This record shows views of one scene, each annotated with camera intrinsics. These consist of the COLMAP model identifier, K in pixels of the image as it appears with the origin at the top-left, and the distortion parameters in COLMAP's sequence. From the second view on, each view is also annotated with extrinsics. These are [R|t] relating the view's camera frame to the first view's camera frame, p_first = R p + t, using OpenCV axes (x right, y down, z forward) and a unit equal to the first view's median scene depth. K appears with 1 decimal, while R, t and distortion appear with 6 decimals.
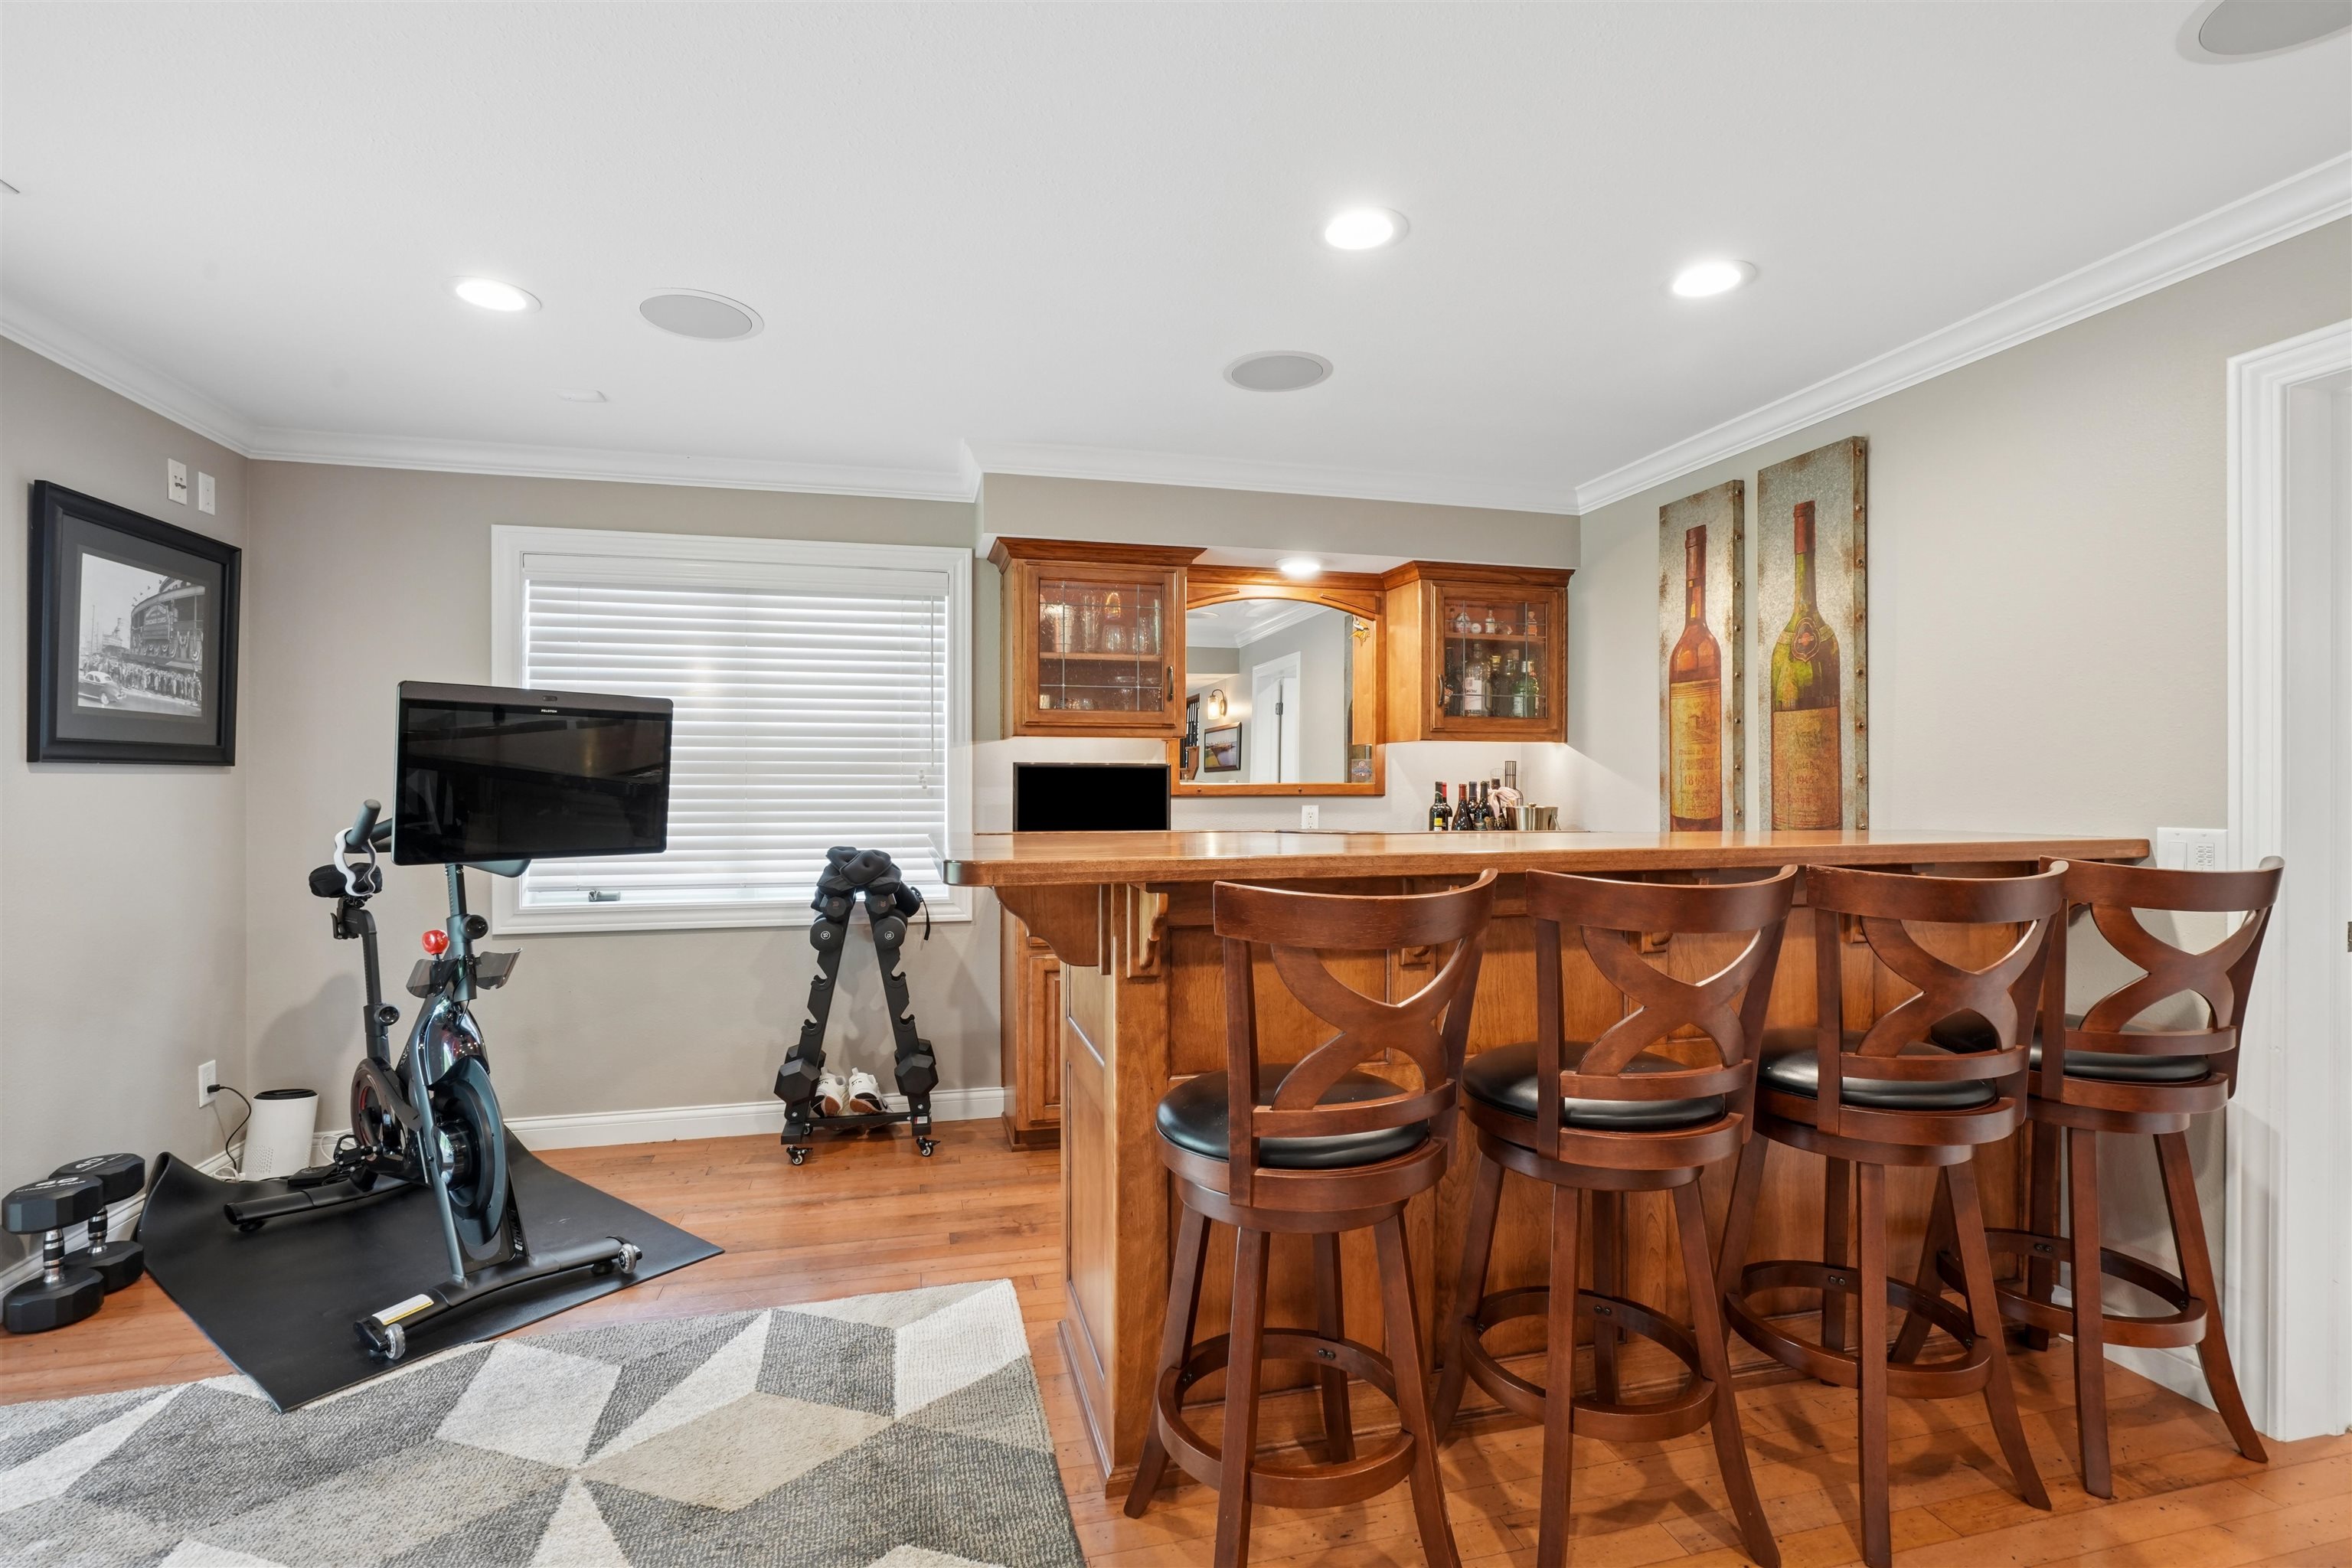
lens RADIAL K [[1083.6, 0, 1182.4], [0, 1083.6, 780.9], [0, 0, 1]] dist [-0.000988, 0.002401]
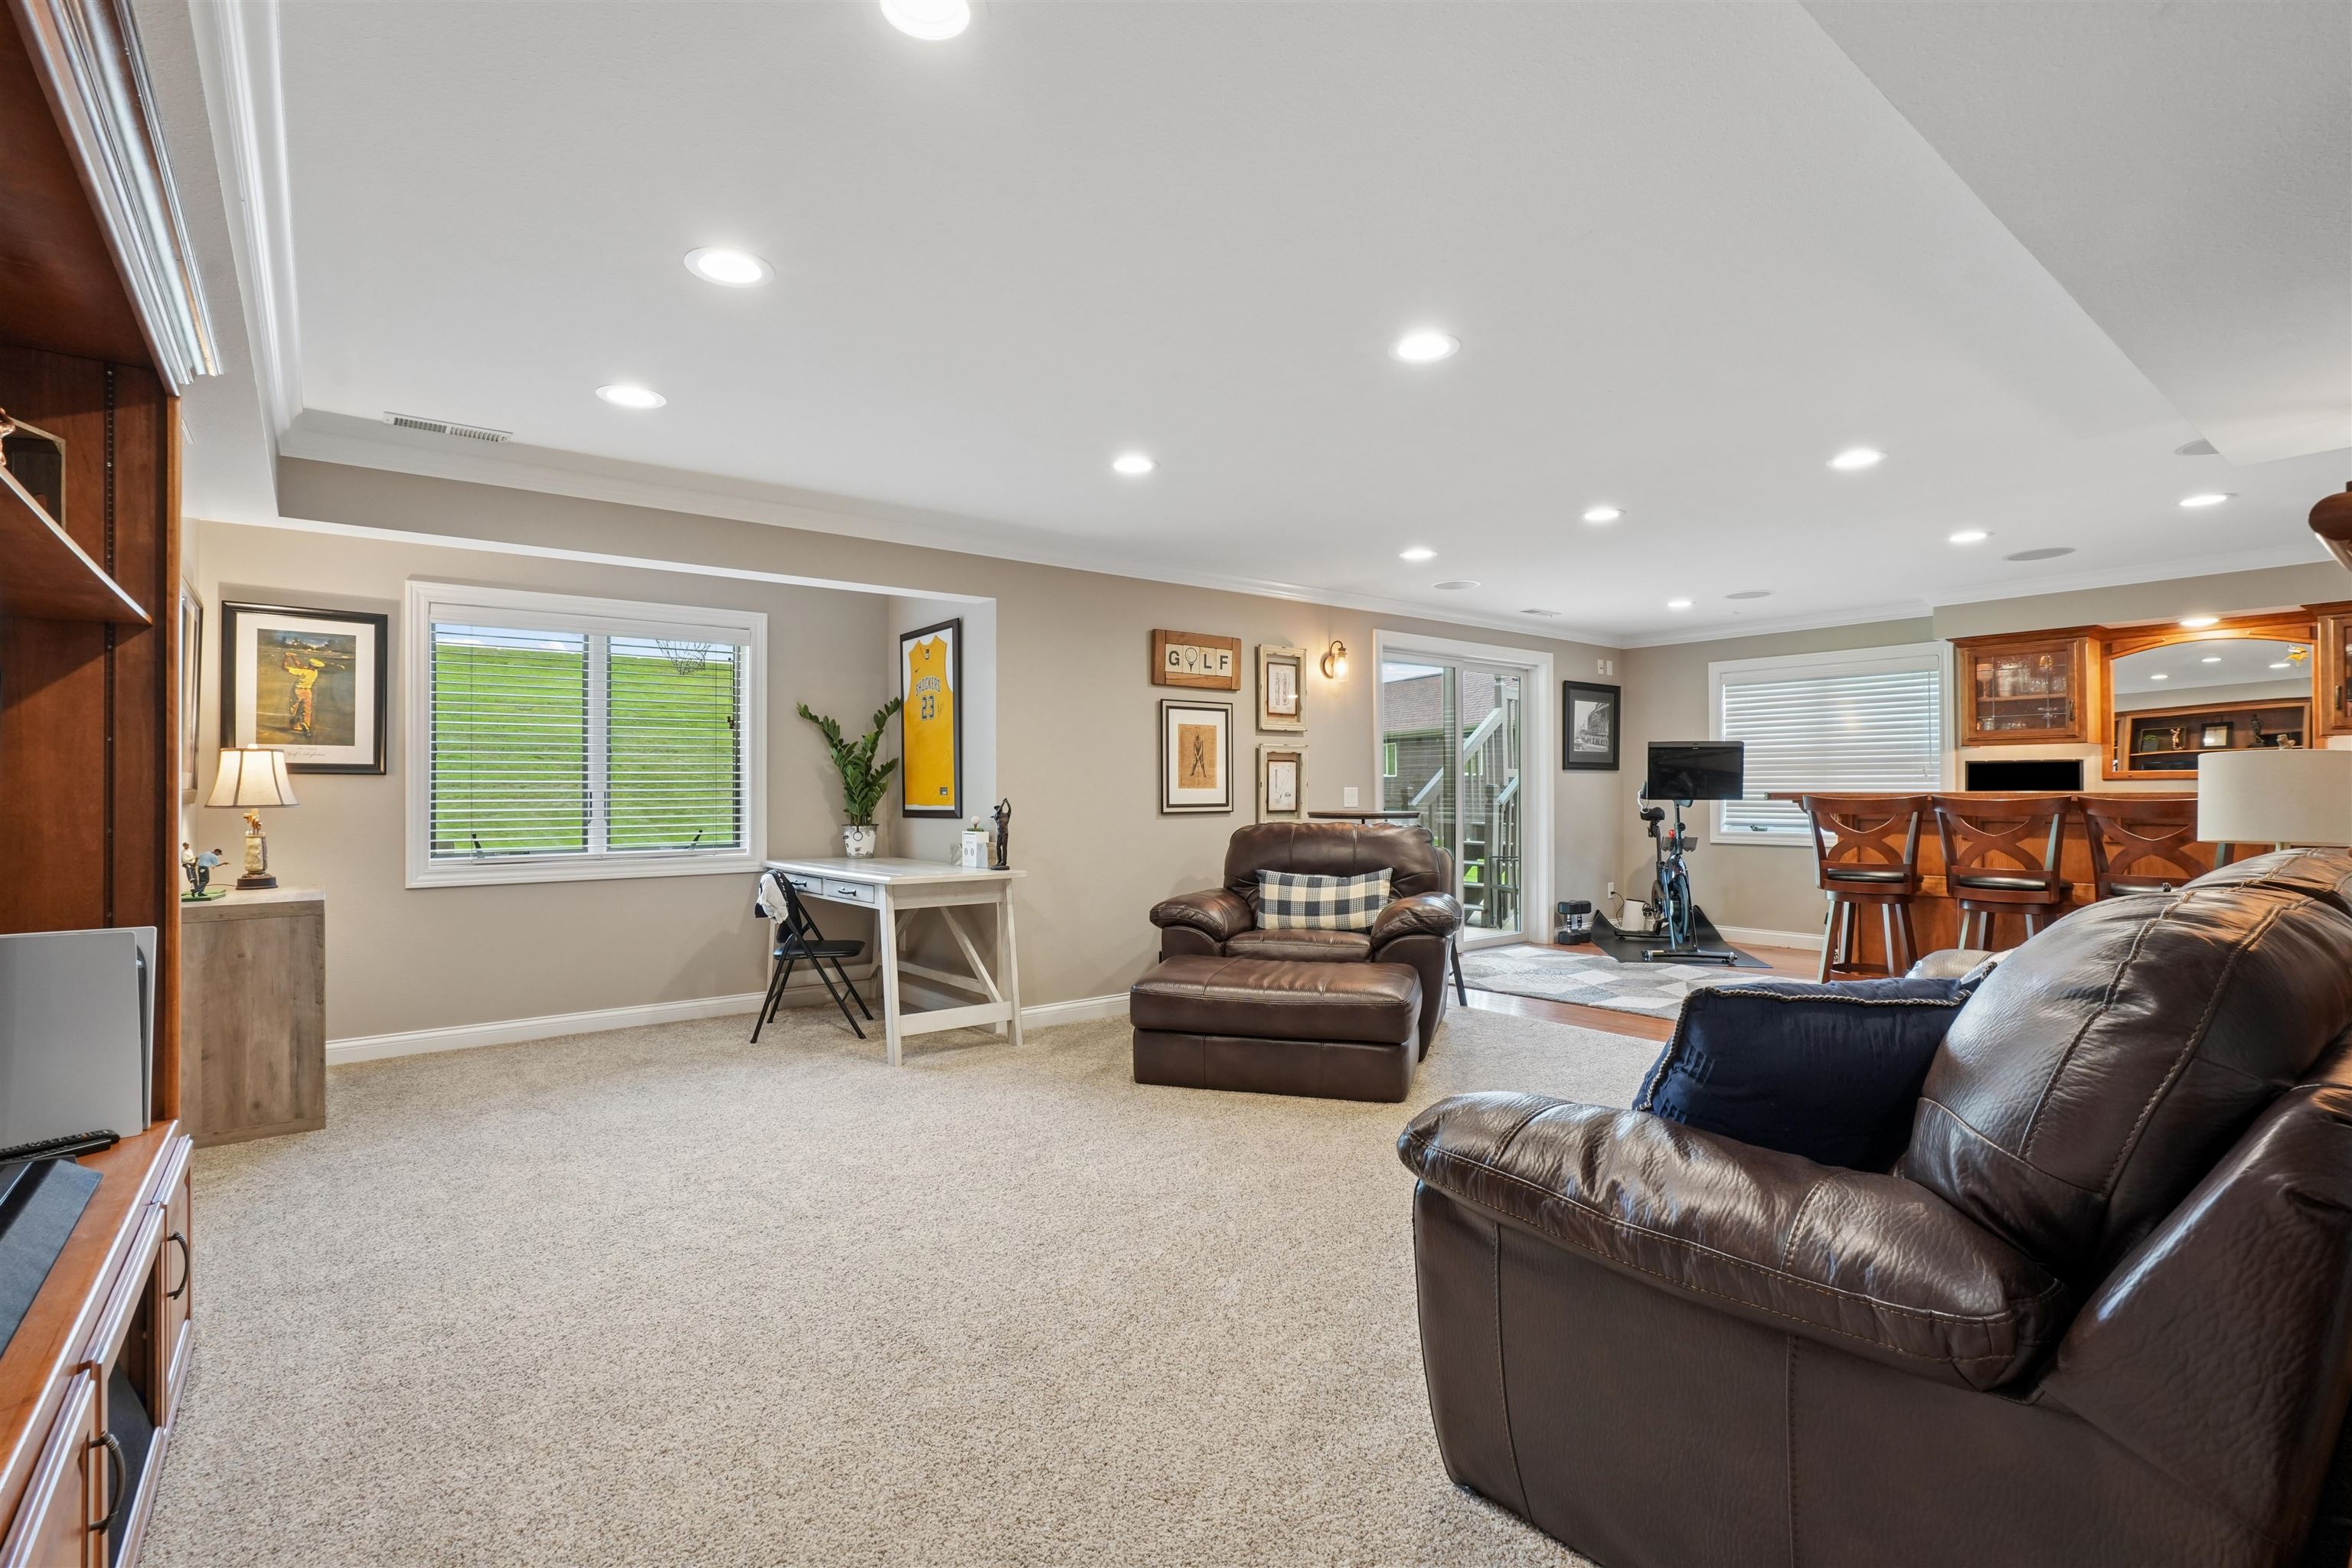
lens RADIAL K [[1083.6, 0, 1175.4], [0, 1083.6, 786.5], [0, 0, 1]] dist [-0.000988, 0.002401]
pose [[0.410347, -0.004379, -0.911919, 0.913651], [0.002553, 0.999990, -0.003653, 0.027032], [0.911926, -0.000829, 0.410355, -0.894383]]
